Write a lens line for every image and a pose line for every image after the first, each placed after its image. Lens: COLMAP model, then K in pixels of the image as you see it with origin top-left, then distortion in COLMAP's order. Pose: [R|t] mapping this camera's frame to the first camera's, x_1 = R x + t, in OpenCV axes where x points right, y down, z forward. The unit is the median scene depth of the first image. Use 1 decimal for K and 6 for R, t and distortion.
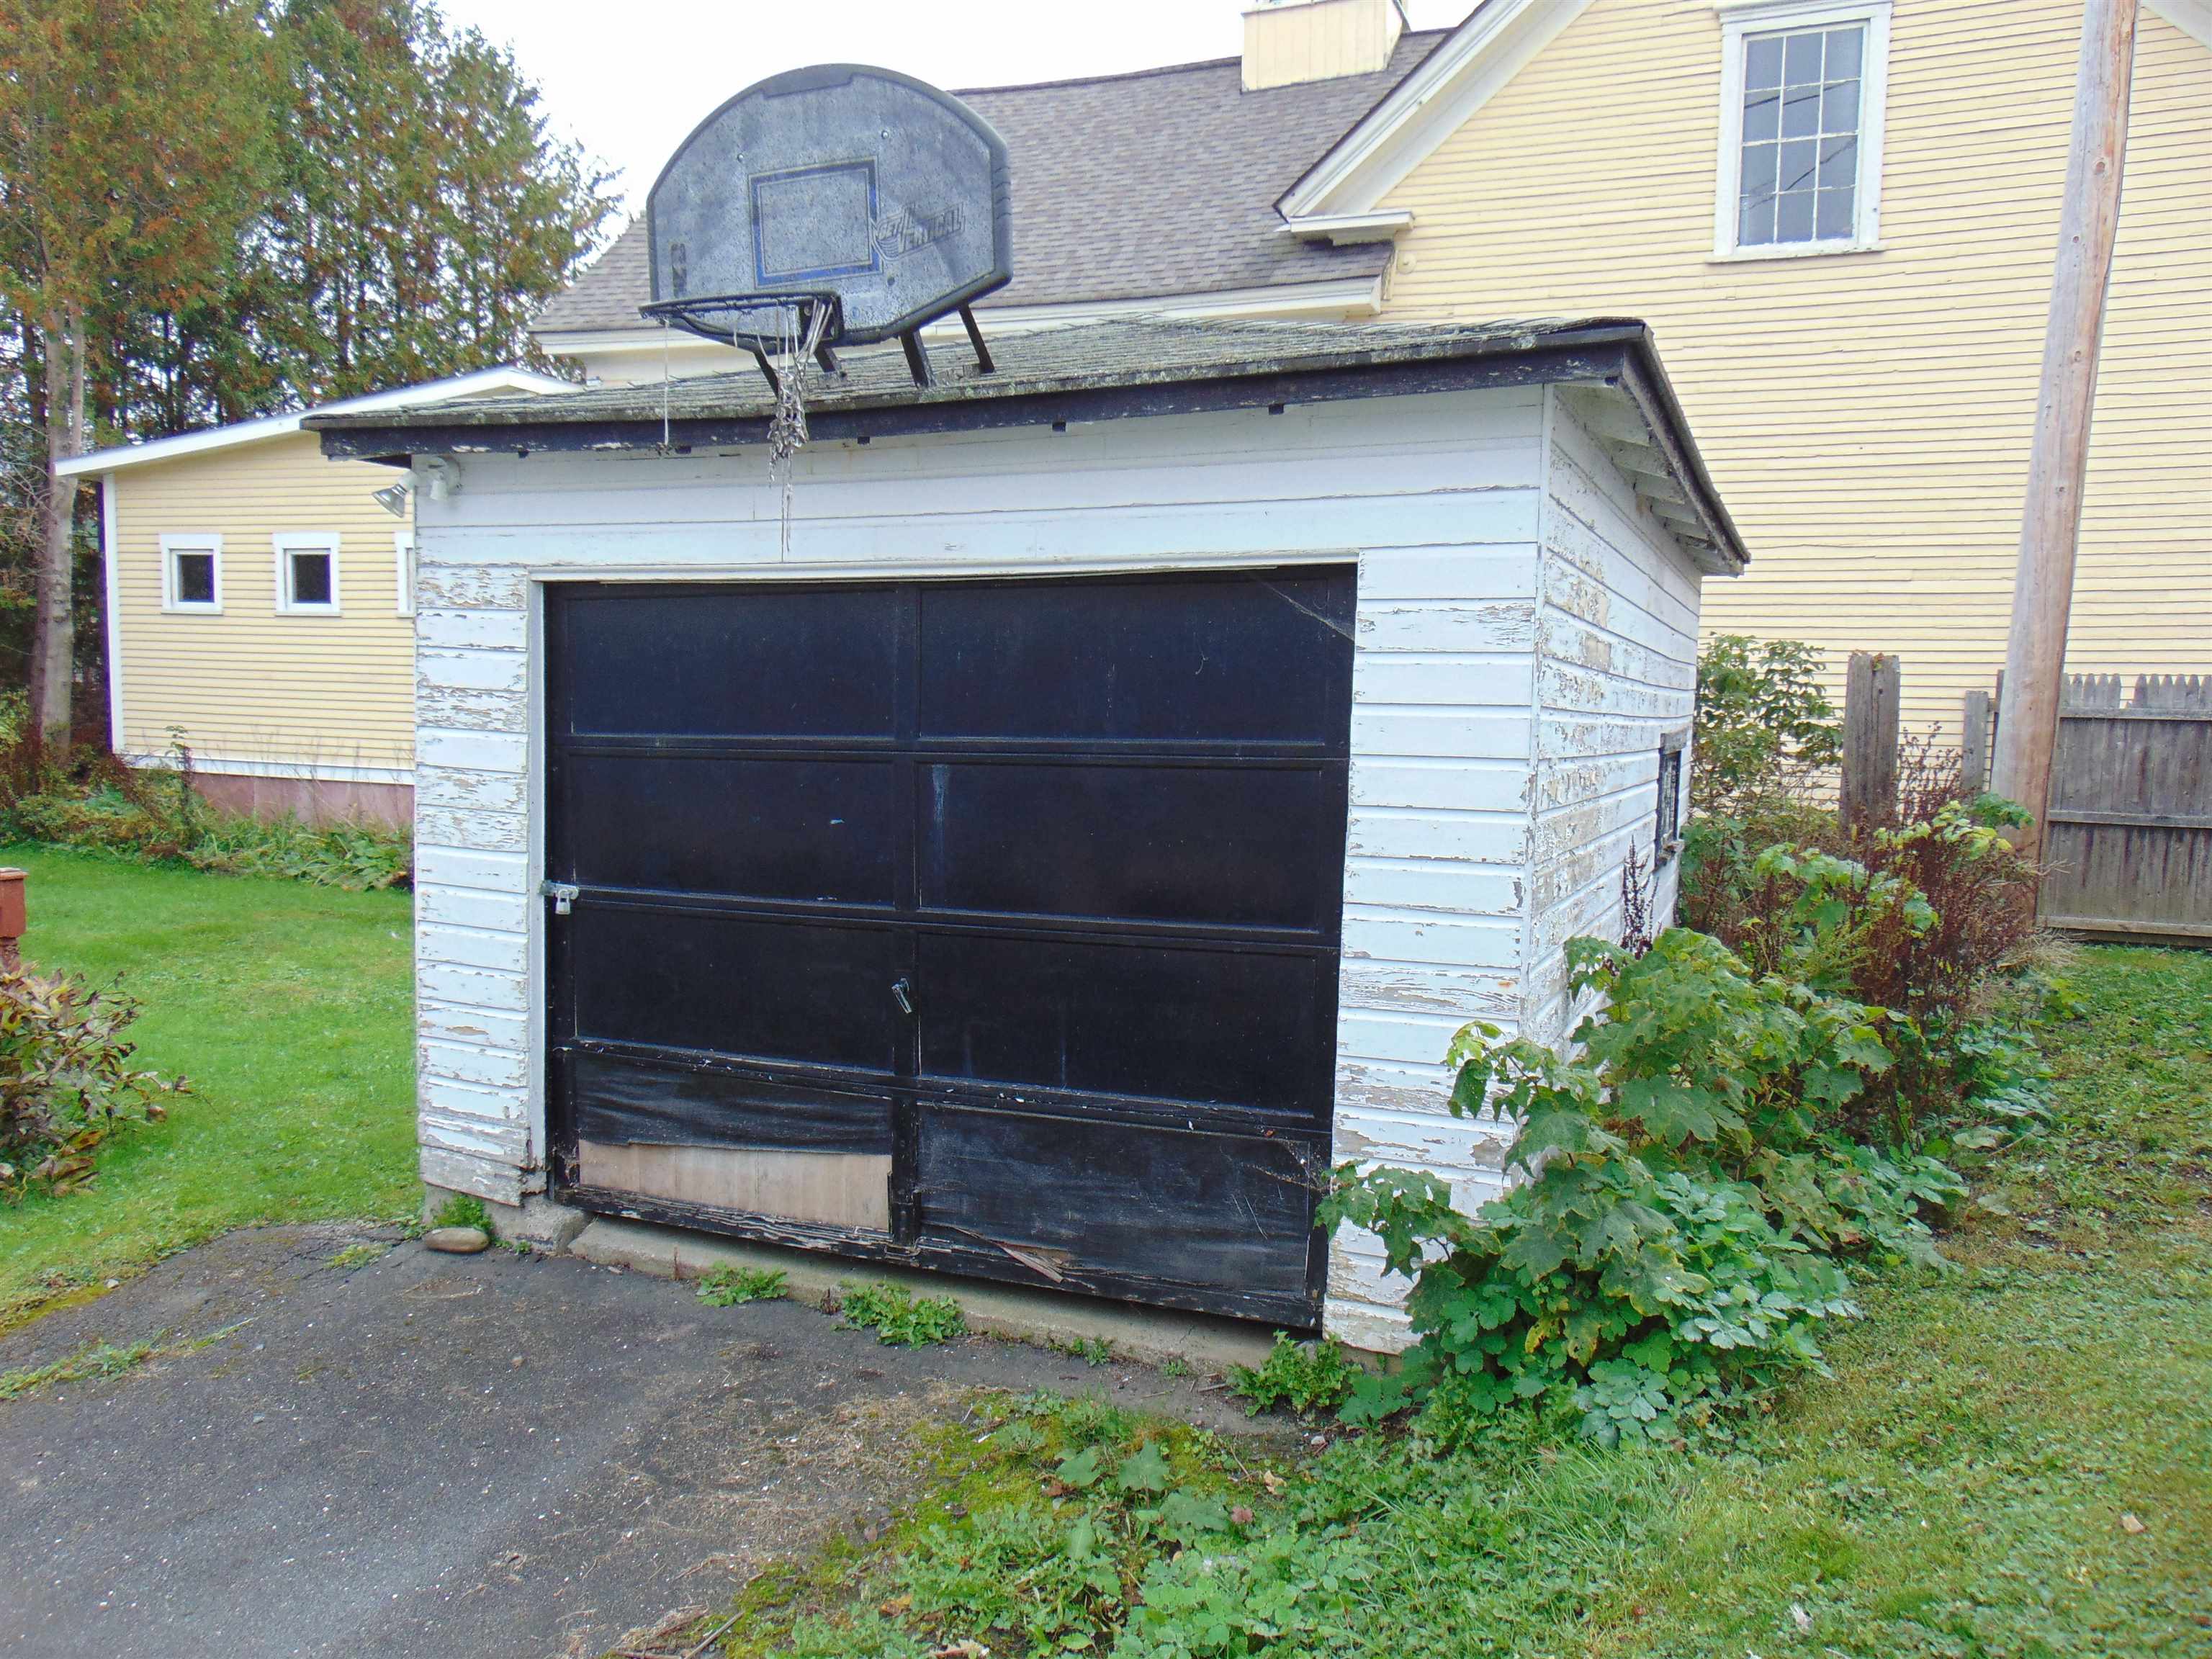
lens RADIAL K [[1657.1, 0, 1104.7], [0, 1657.1, 830.0], [0, 0, 1]] dist [-0.033356, 0.063712]
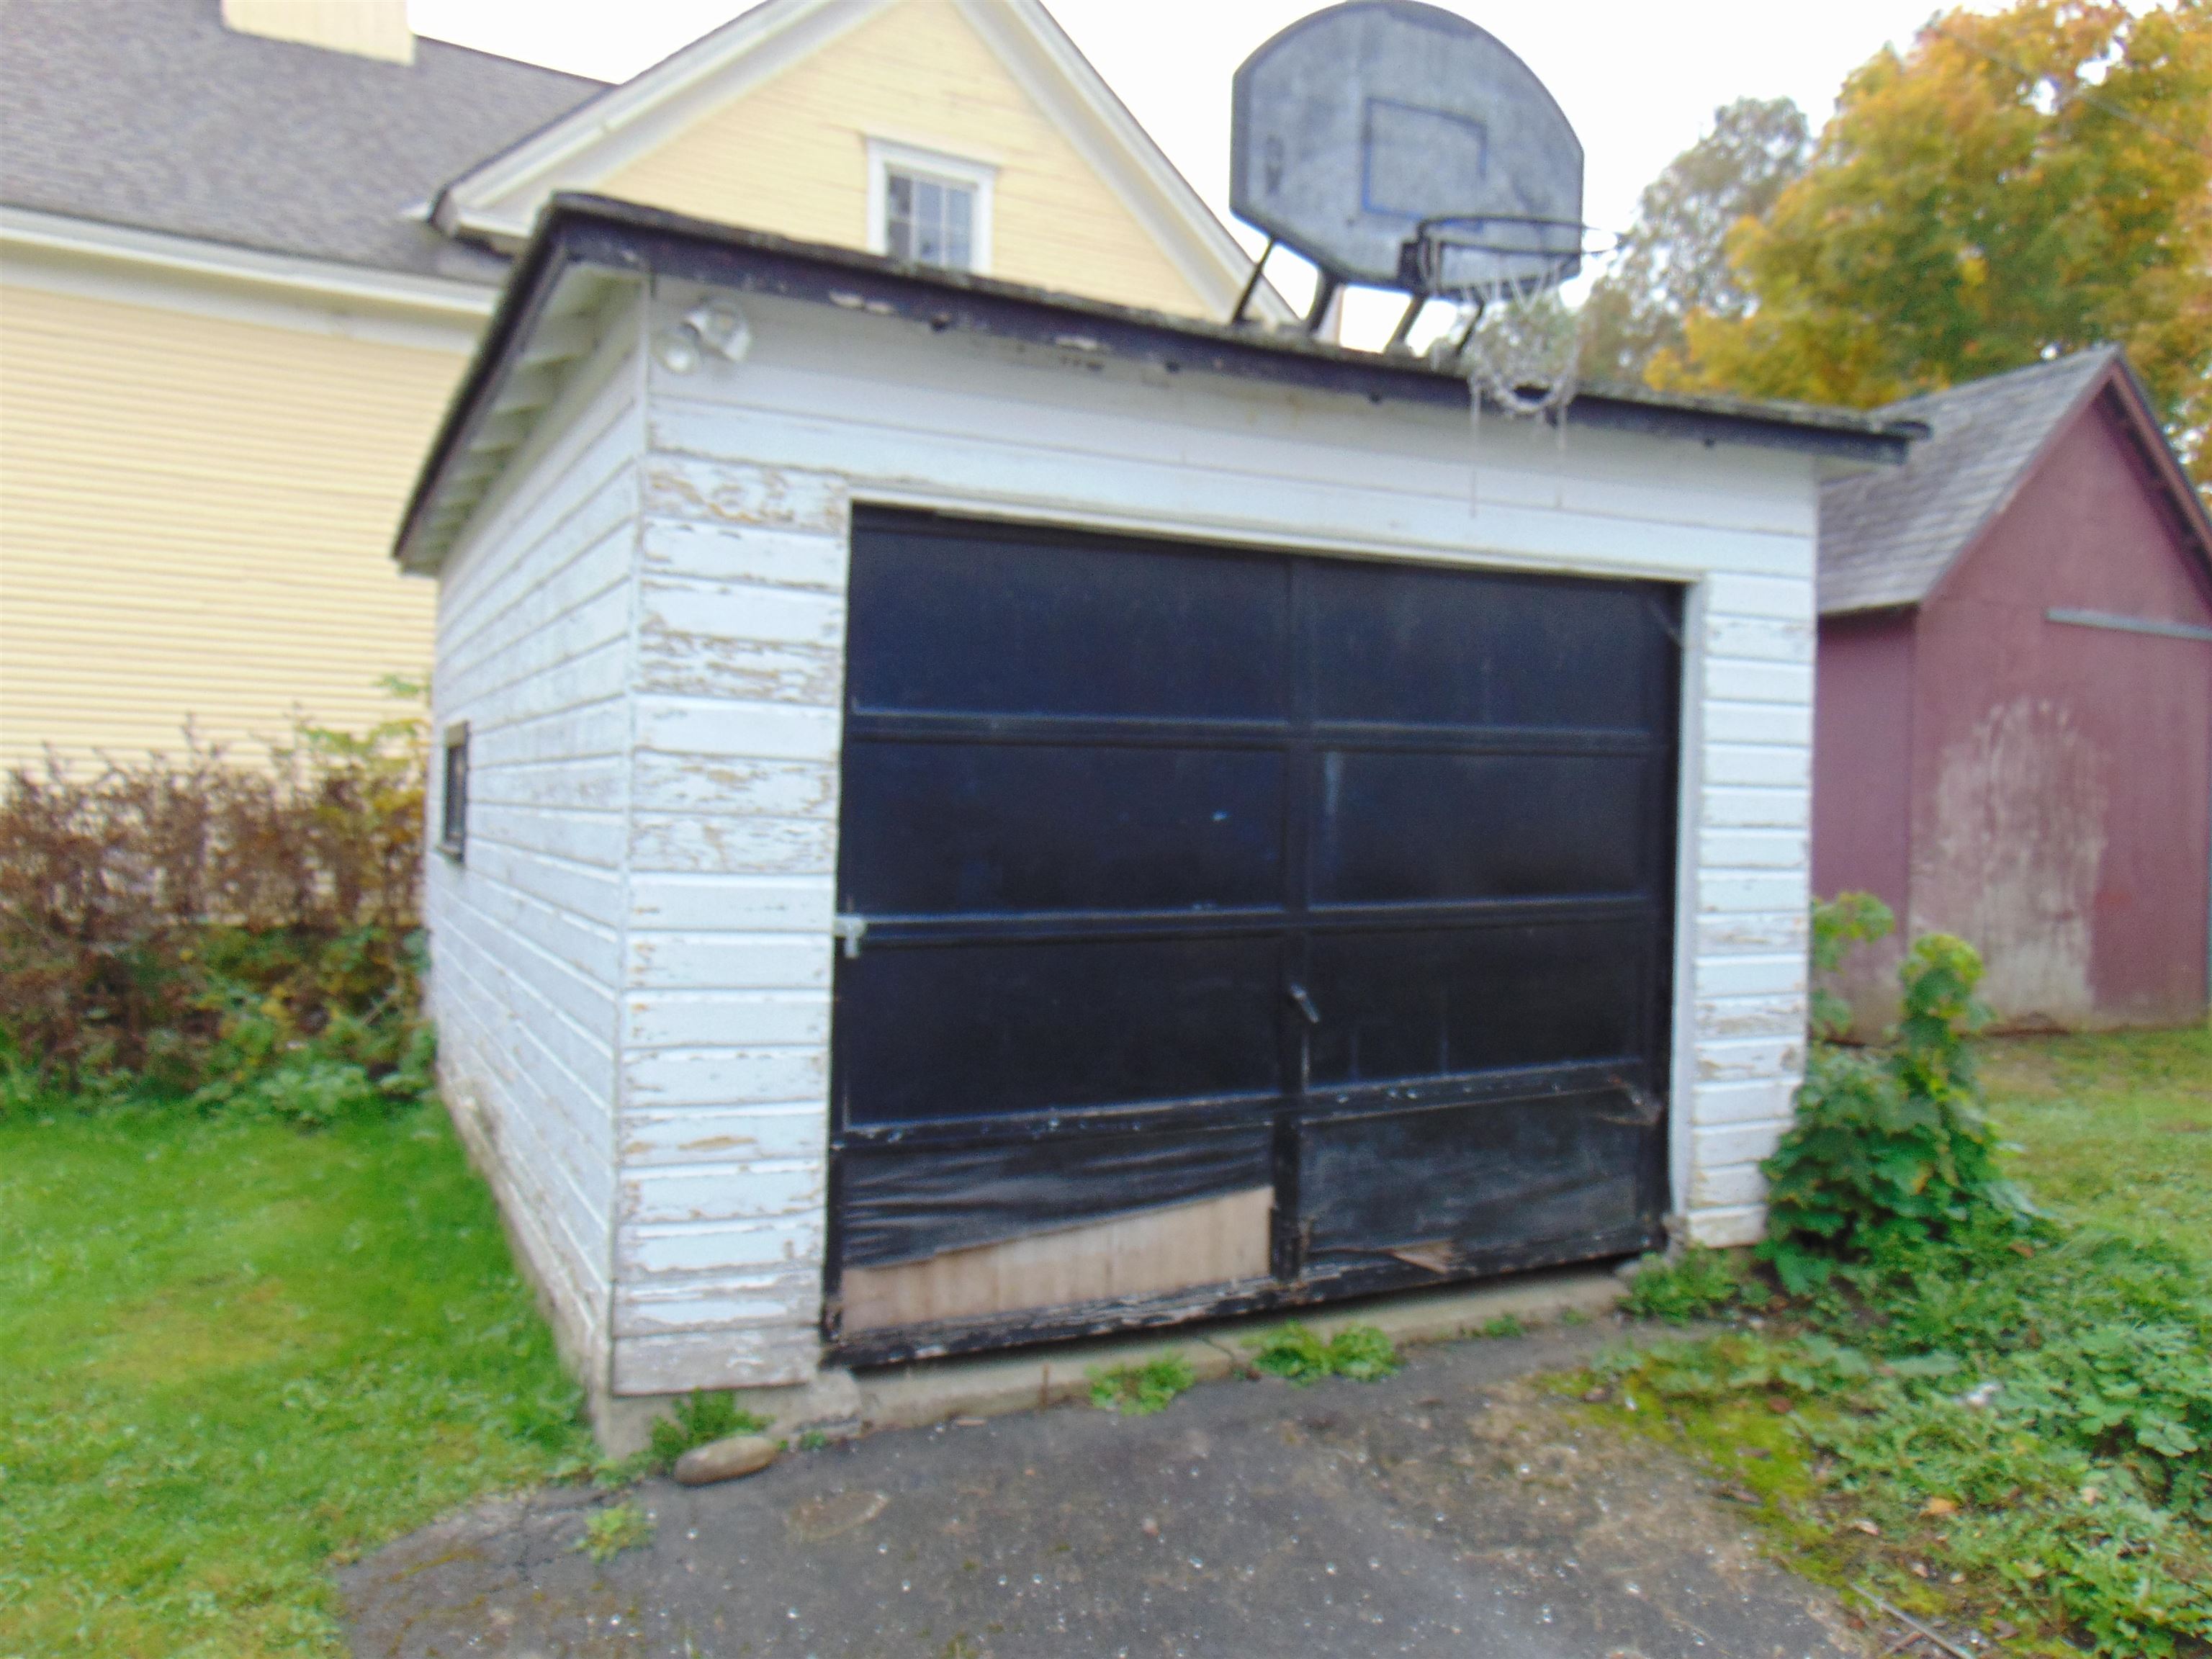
lens RADIAL K [[1657.1, 0, 1100.5], [0, 1657.1, 828.6], [0, 0, 1]] dist [-0.033356, 0.063712]
pose [[0.647945, -0.012954, 0.761577, -0.847484], [0.056973, 0.997879, -0.031499, 0.024610], [-0.759554, 0.063799, 0.647308, 0.461397]]
